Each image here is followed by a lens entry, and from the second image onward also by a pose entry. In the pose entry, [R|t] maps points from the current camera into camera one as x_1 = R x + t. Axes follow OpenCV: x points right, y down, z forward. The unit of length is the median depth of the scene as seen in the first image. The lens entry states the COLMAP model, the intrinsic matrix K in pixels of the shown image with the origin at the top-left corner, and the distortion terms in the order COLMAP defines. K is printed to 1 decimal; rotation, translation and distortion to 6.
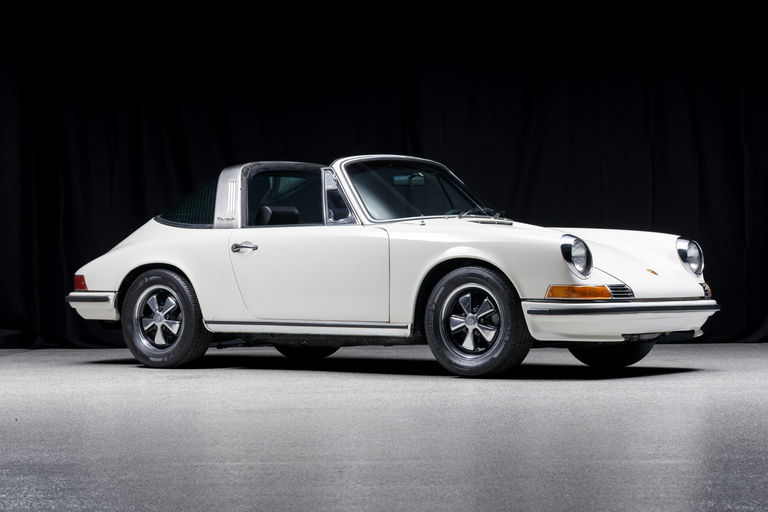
lens RADIAL K [[2152.7, 0, 382.7], [0, 2152.7, 258.1], [0, 0, 1]] dist [-0.080218, 0.000000]
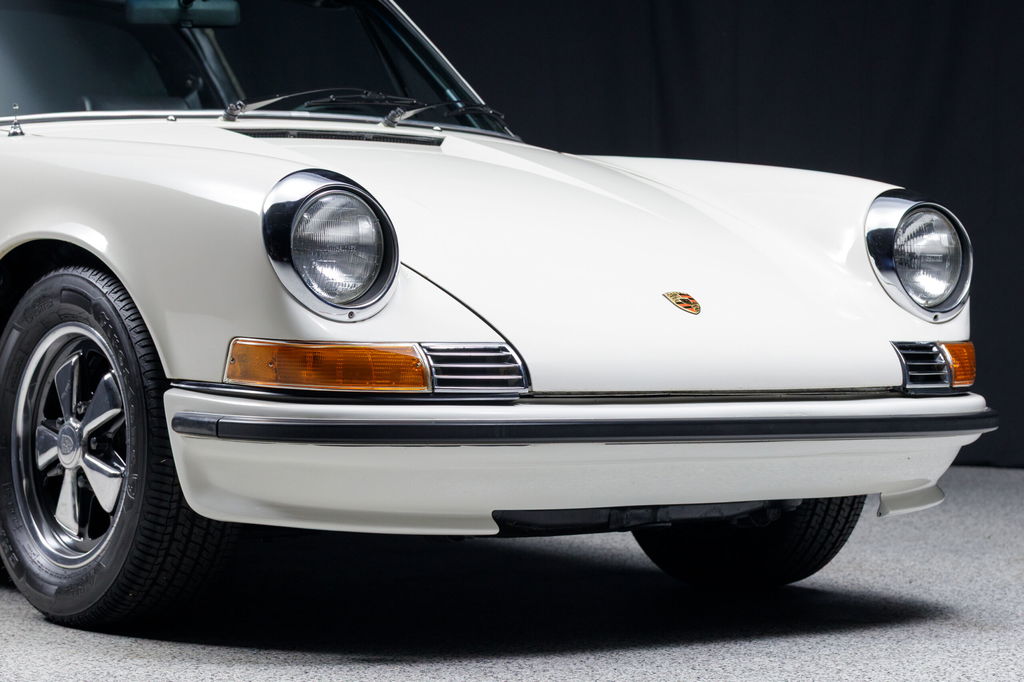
lens RADIAL K [[3342.9, 0, 515.3], [0, 3342.9, 337.1], [0, 0, 1]] dist [-0.065957, 0.000000]
pose [[0.954994, 0.032094, -0.294883, 0.240833], [-0.022385, 0.999092, 0.036242, -0.004949], [0.295779, -0.028010, 0.954846, 0.545234]]
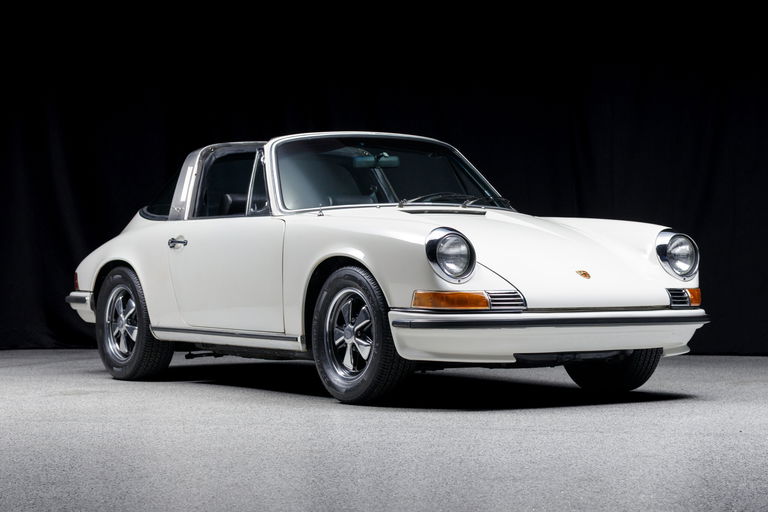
lens RADIAL K [[2152.7, 0, 383.4], [0, 2152.7, 256.8], [0, 0, 1]] dist [-0.080218, 0.000000]
pose [[0.938837, 0.001005, -0.344359, 0.327268], [0.001145, 0.999981, 0.006041, -0.004654], [0.344359, -0.006066, 0.938818, 0.235355]]
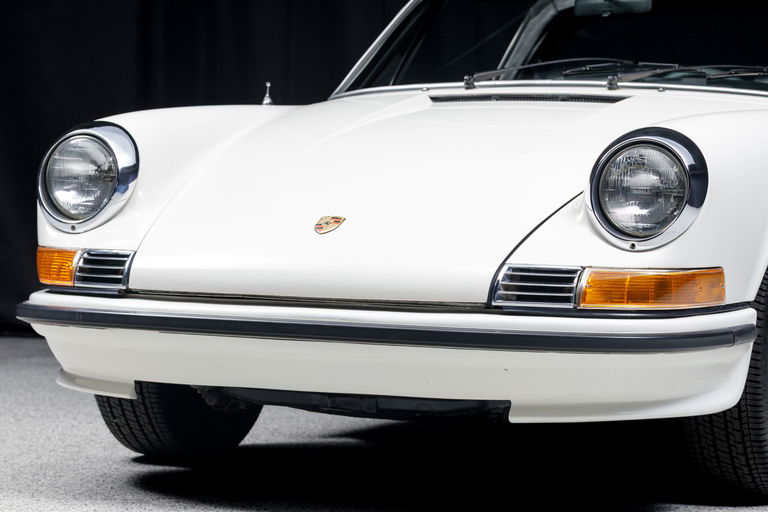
lens RADIAL K [[2558.4, 0, 385.1], [0, 2558.4, 255.8], [0, 0, 1]] dist [-0.116268, 0.000000]
pose [[0.216494, 0.037837, -0.975551, 0.545214], [-0.015559, 0.999256, 0.035303, -0.003359], [0.976160, 0.007535, 0.216921, 0.914877]]
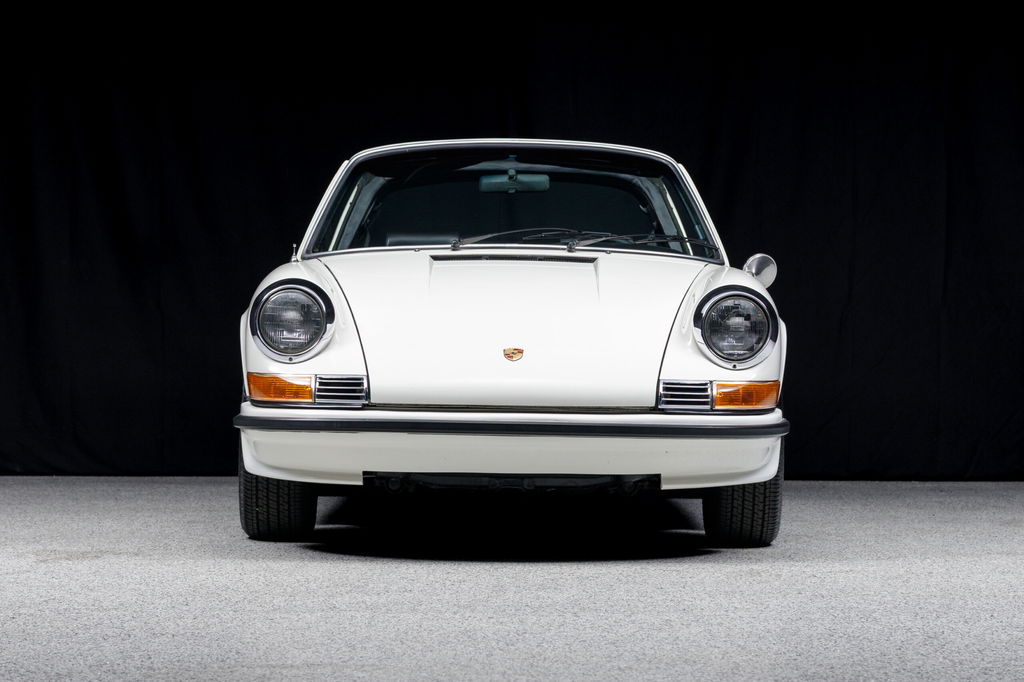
lens RADIAL K [[2997.4, 0, 511.8], [0, 2997.4, 341.6], [0, 0, 1]] dist [-0.254392, 0.000000]
pose [[0.602868, 0.017020, -0.797659, 0.684225], [-0.012599, 0.999851, 0.011813, -0.004557], [0.797741, 0.002928, 0.602993, 0.575457]]
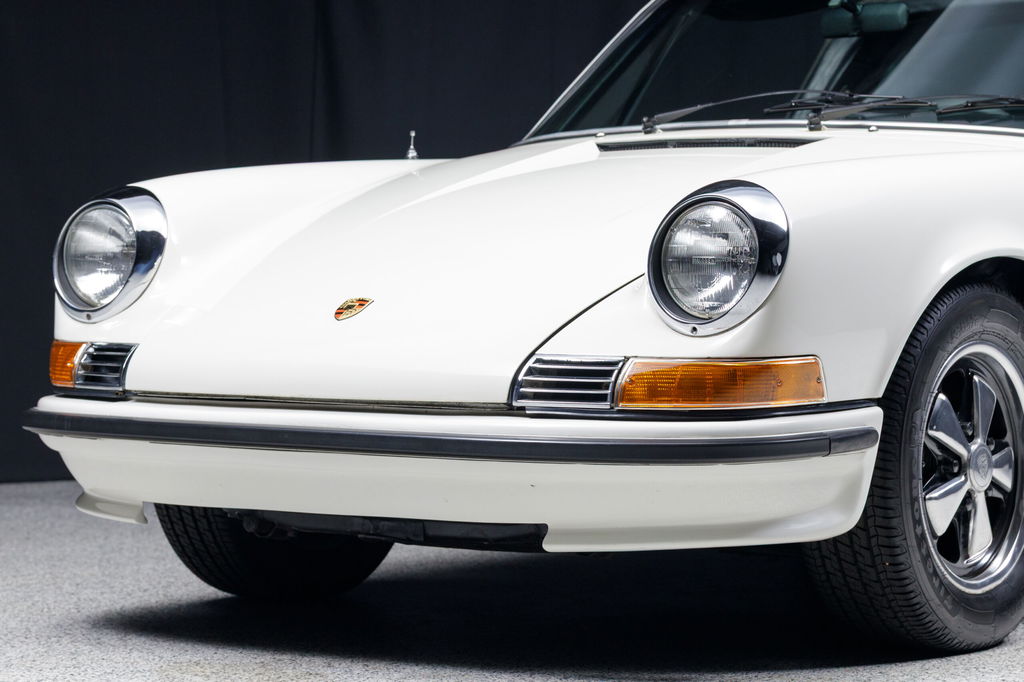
lens RADIAL K [[3411.2, 0, 512.3], [0, 3411.2, 340.7], [0, 0, 1]] dist [-0.116268, 0.000000]
pose [[0.026084, 0.034405, -0.999068, 0.589520], [0.004433, 0.999394, 0.034532, -0.004902], [0.999650, -0.005330, 0.025916, 1.008177]]
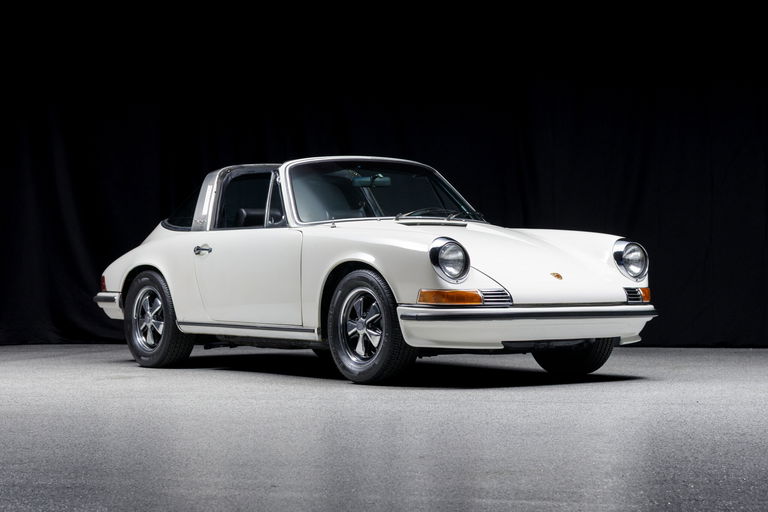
lens RADIAL K [[2043.7, 0, 383.8], [0, 2043.7, 253.9], [0, 0, 1]] dist [-0.146188, 0.000000]
pose [[0.955575, -0.000993, -0.294747, 0.317929], [0.001217, 0.999999, 0.000579, -0.003750], [0.294746, -0.000912, 0.955575, 0.114787]]
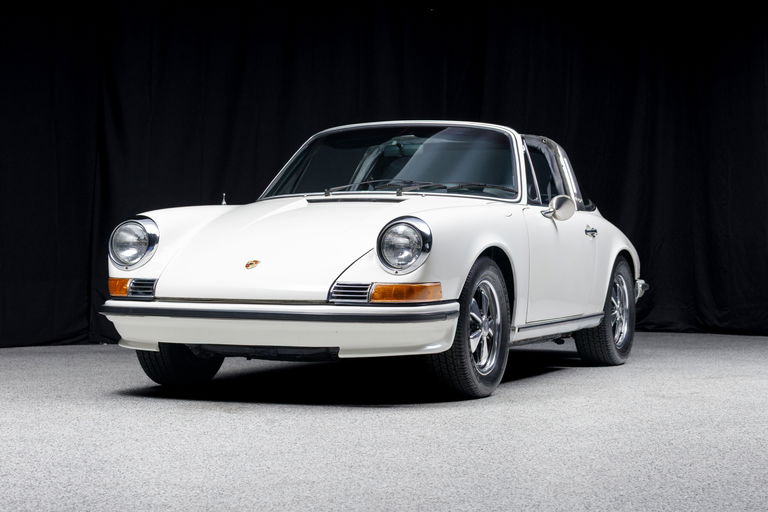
lens RADIAL K [[1824.5, 0, 383.4], [0, 1824.5, 255.8], [0, 0, 1]] dist [-0.003452, 0.000000]
pose [[0.249127, 0.011750, -0.968399, 0.748799], [-0.003582, 0.999931, 0.011211, -0.003579], [0.968464, 0.000676, 0.249152, 0.885017]]
